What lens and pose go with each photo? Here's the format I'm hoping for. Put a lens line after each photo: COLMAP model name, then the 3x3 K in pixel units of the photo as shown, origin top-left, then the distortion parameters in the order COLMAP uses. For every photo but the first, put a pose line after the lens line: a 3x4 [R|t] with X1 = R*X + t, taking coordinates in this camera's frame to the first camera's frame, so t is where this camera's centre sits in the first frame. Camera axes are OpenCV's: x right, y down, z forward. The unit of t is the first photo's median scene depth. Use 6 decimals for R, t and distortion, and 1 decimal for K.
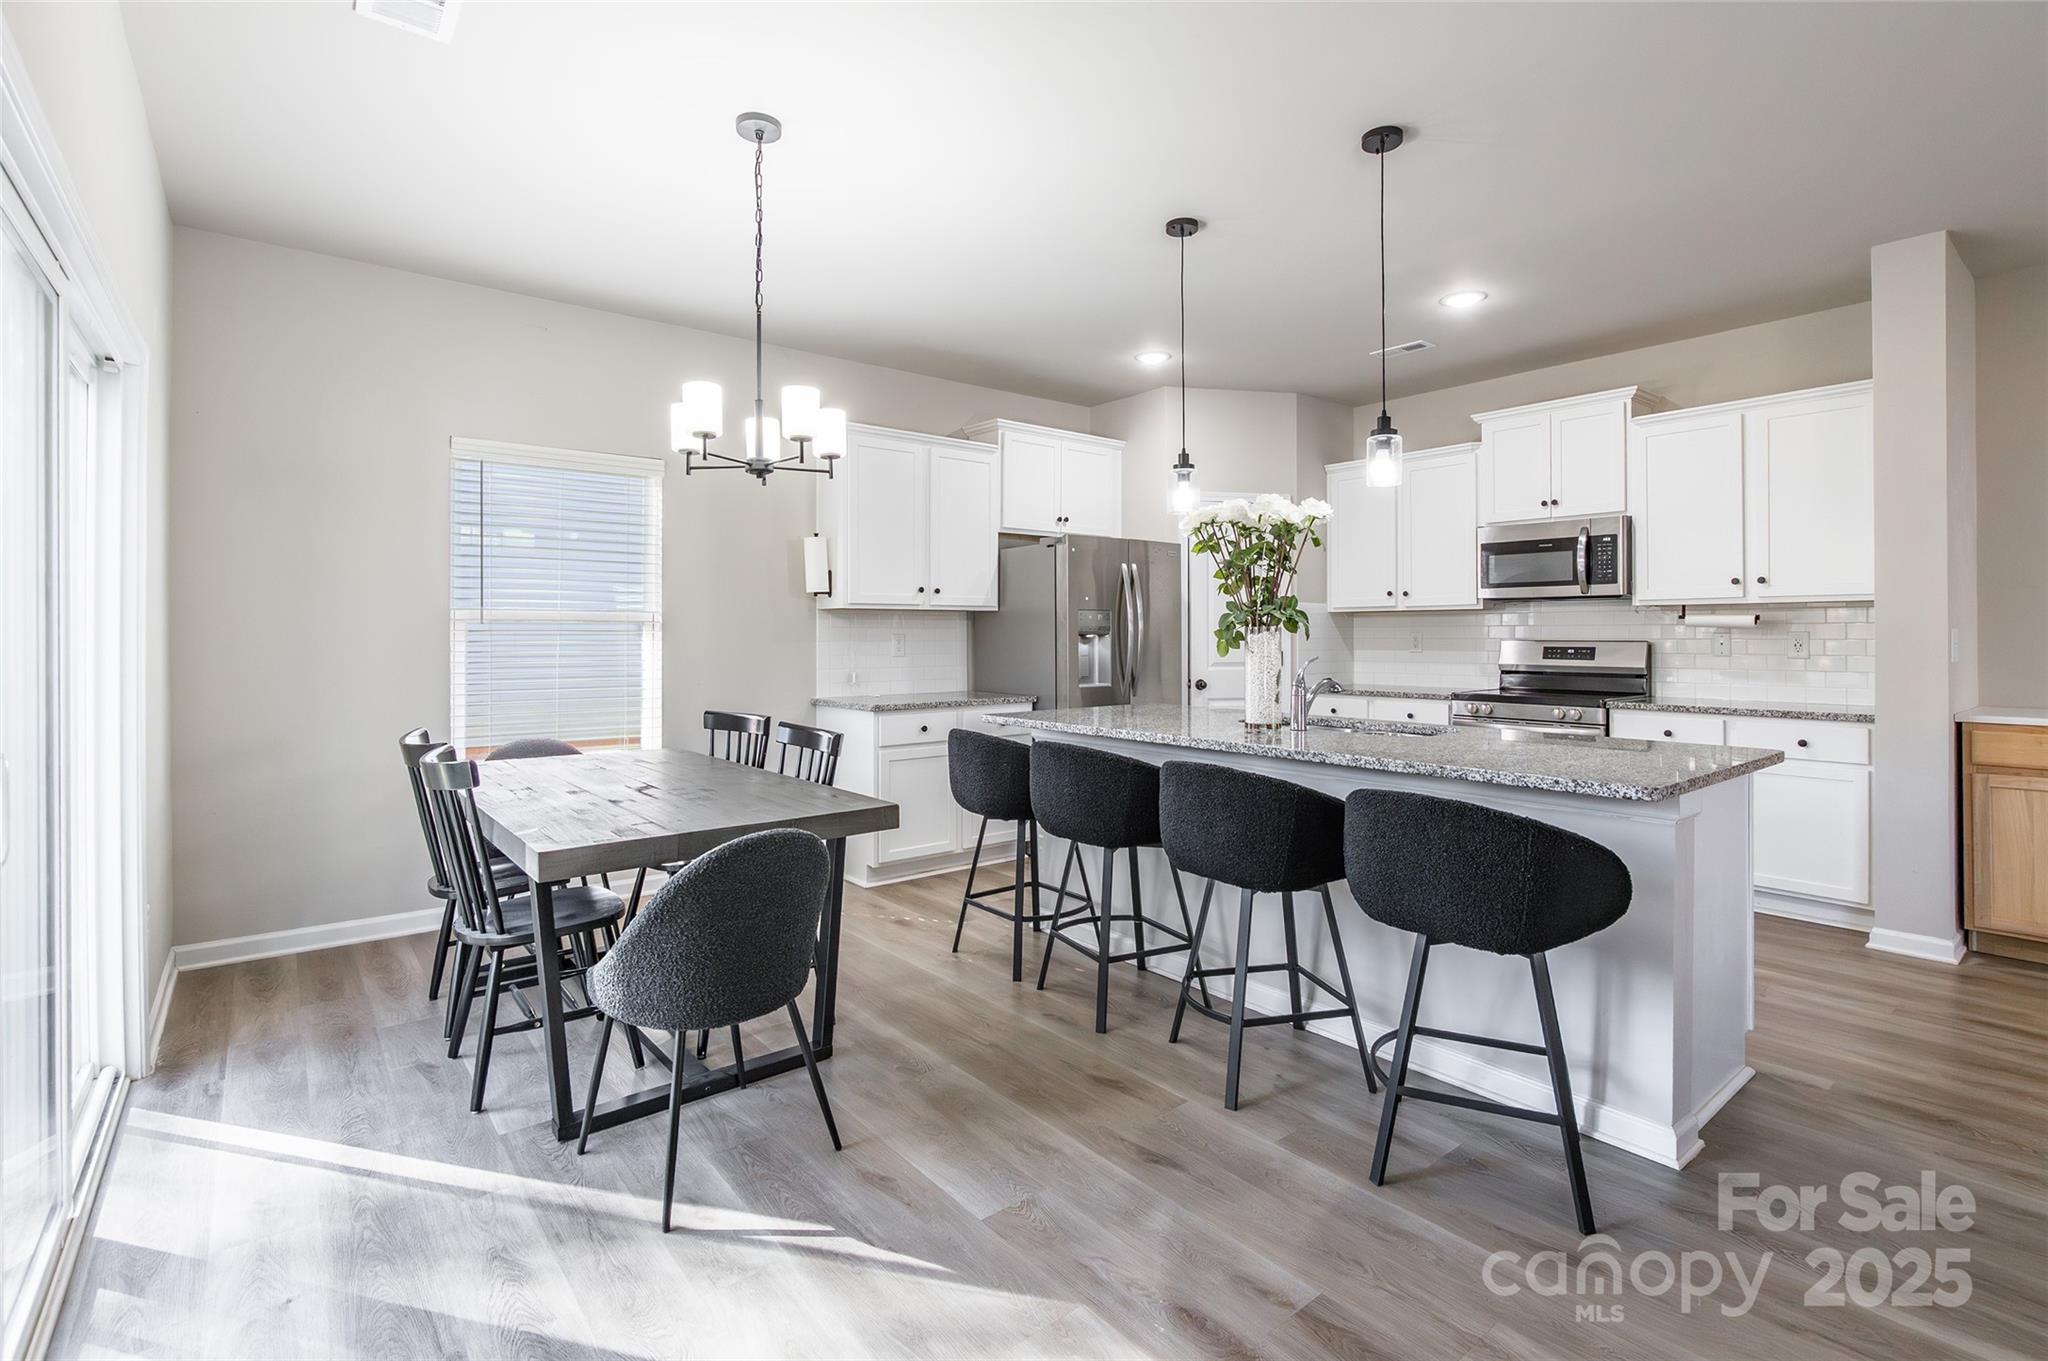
lens RADIAL K [[918.8, 0, 1023.7], [0, 918.8, 630.5], [0, 0, 1]] dist [-0.001787, -0.008756]
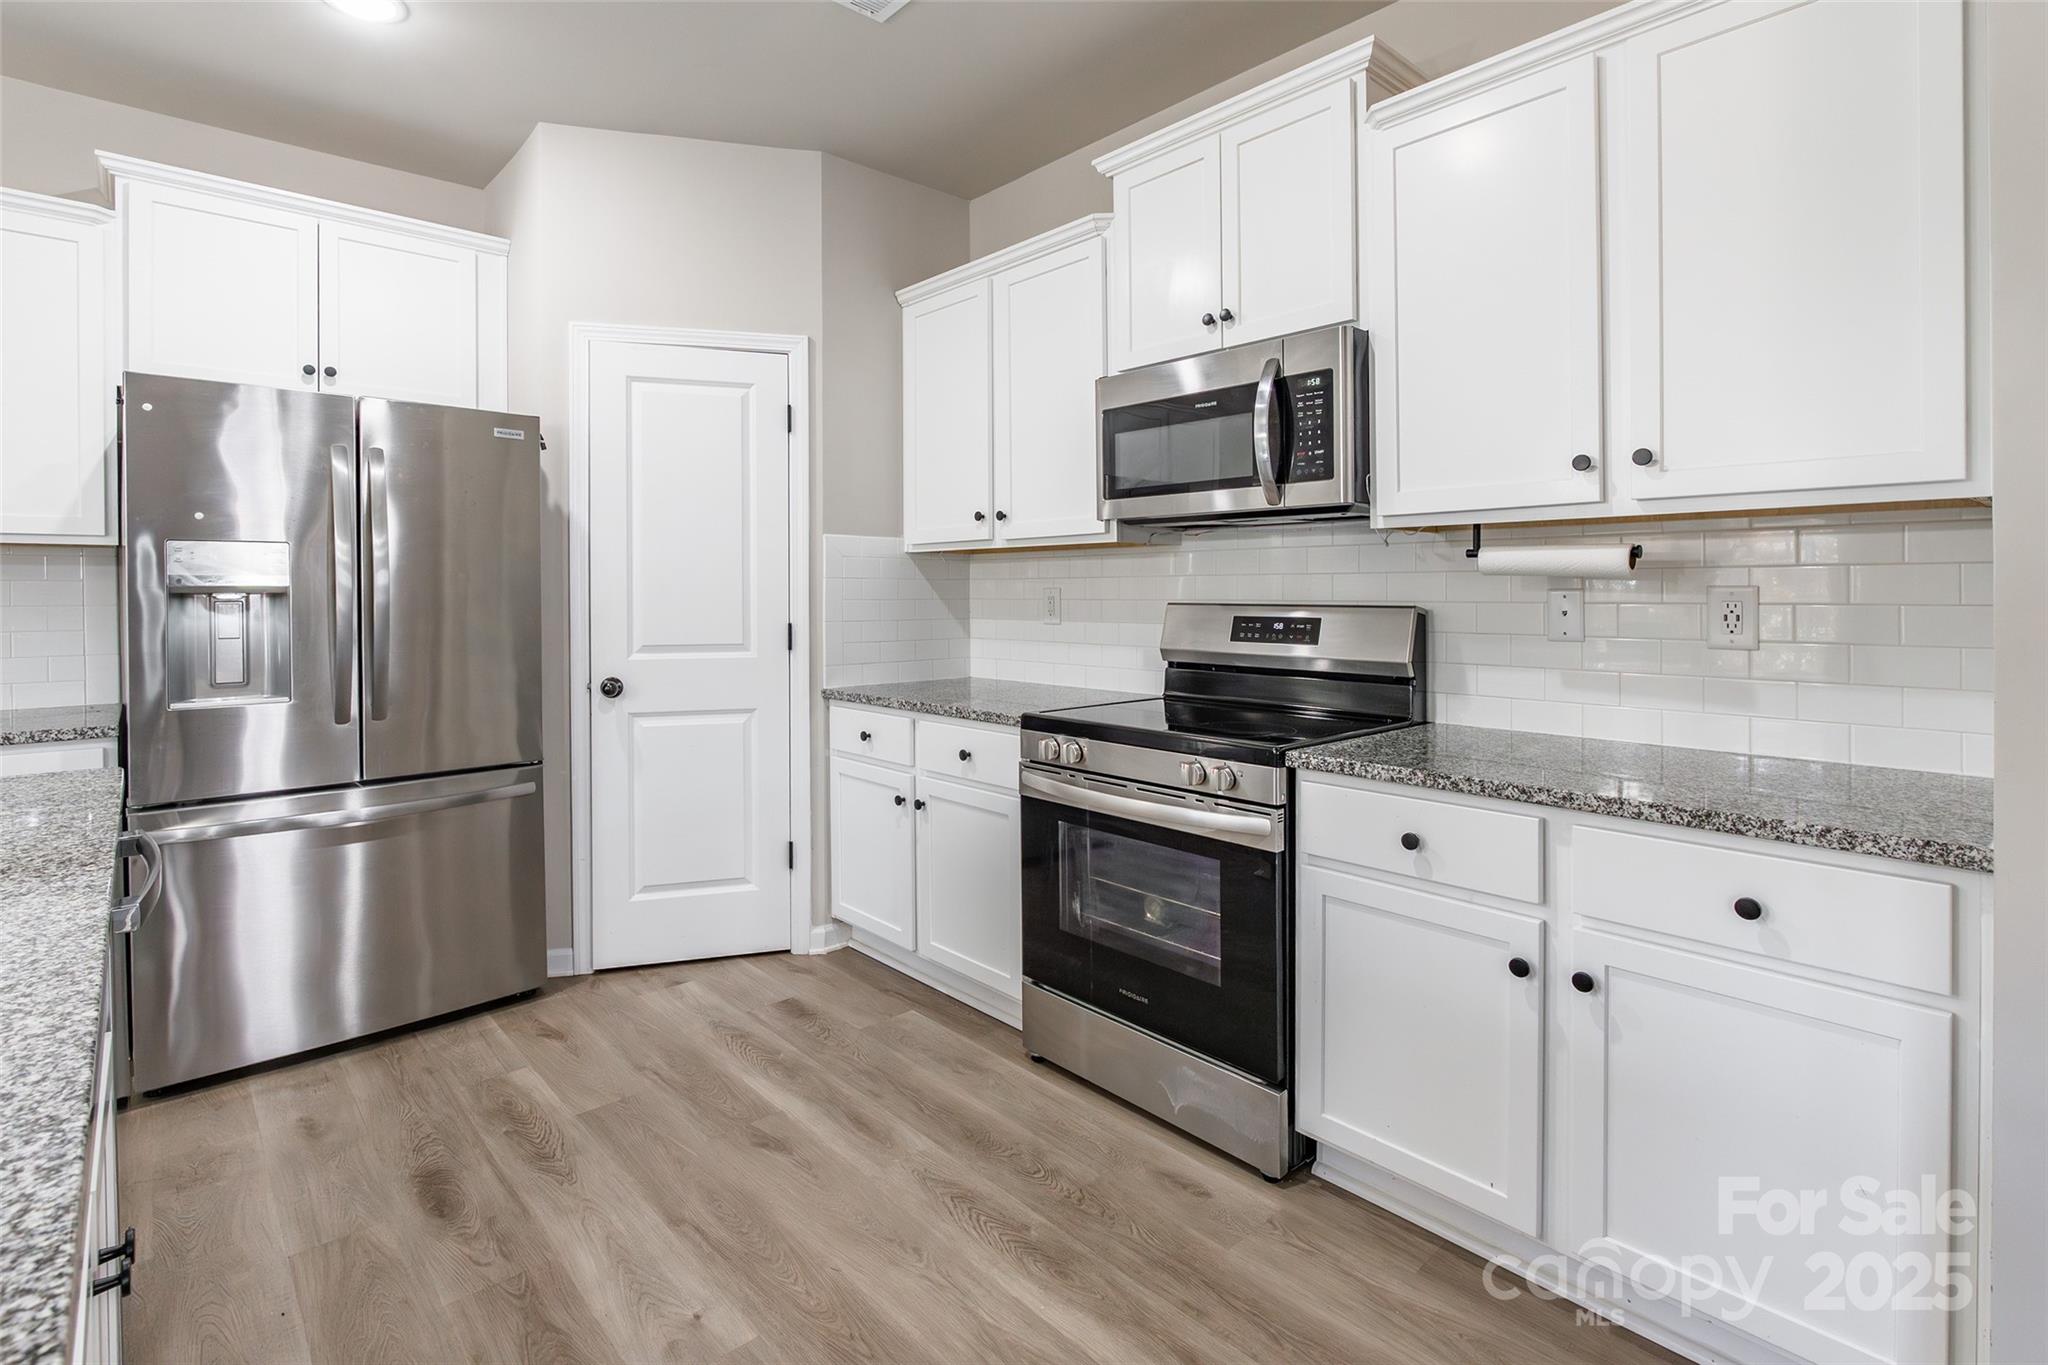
lens RADIAL K [[935.7, 0, 974.5], [0, 935.7, 587.4], [0, 0, 1]] dist [-0.001751, -0.000043]
pose [[0.999884, -0.002798, 0.014979, 0.460897], [0.002771, 0.999995, 0.001820, 0.000502], [-0.014984, -0.001778, 0.999886, 0.540229]]
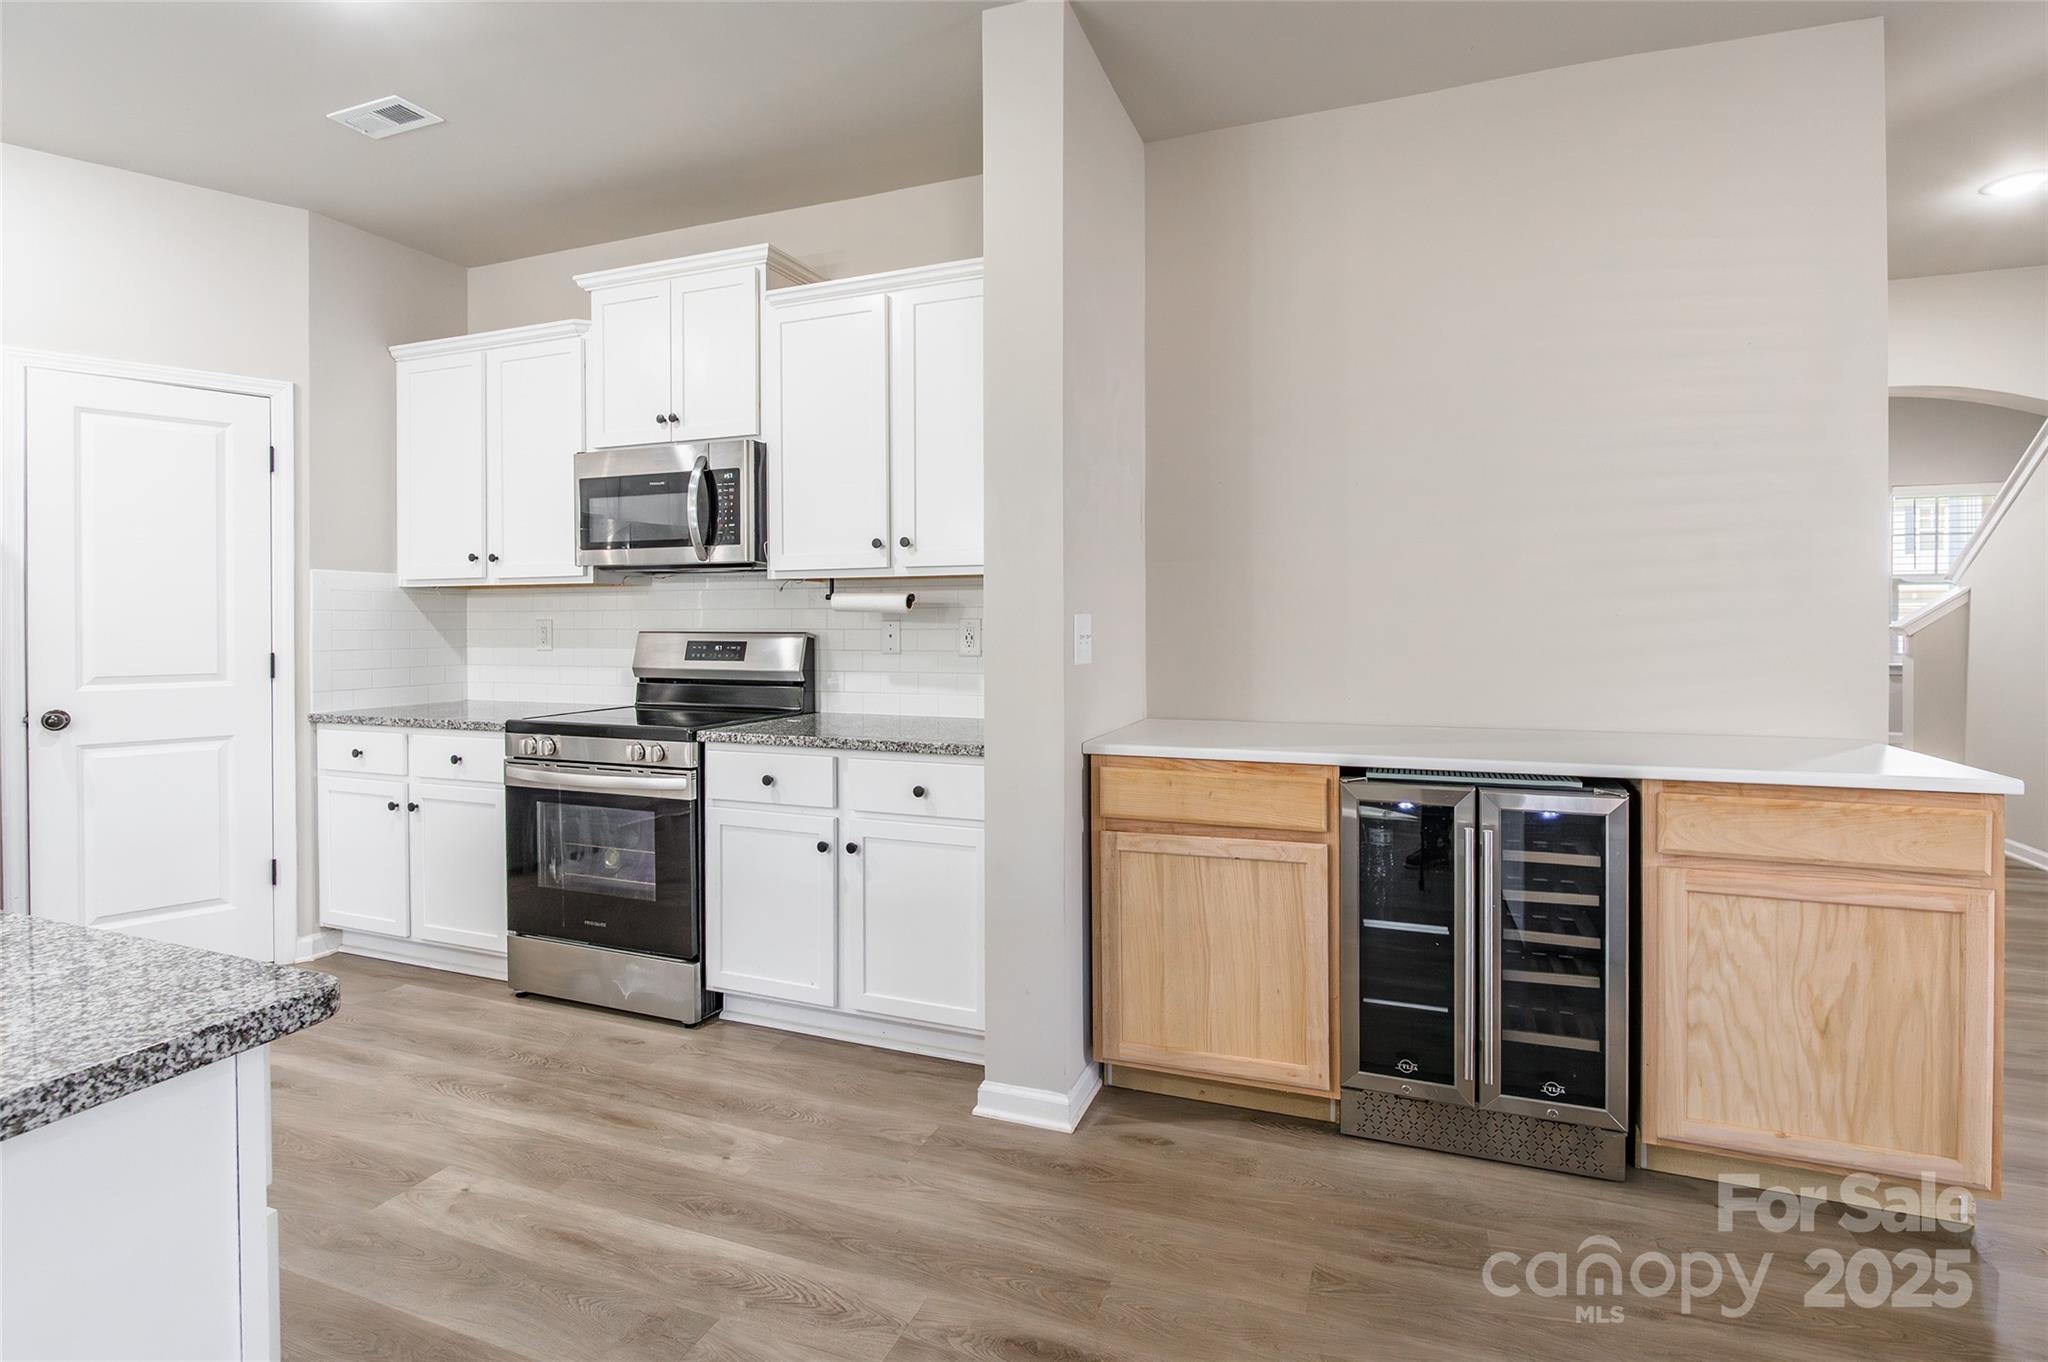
lens RADIAL K [[988.5, 0, 998.0], [0, 988.5, 619.7], [0, 0, 1]] dist [-0.007185, -0.000469]
pose [[0.886187, -0.003402, 0.463315, 0.480545], [0.001065, 0.999985, 0.005305, -0.001490], [-0.463326, -0.004208, 0.886178, 0.292274]]
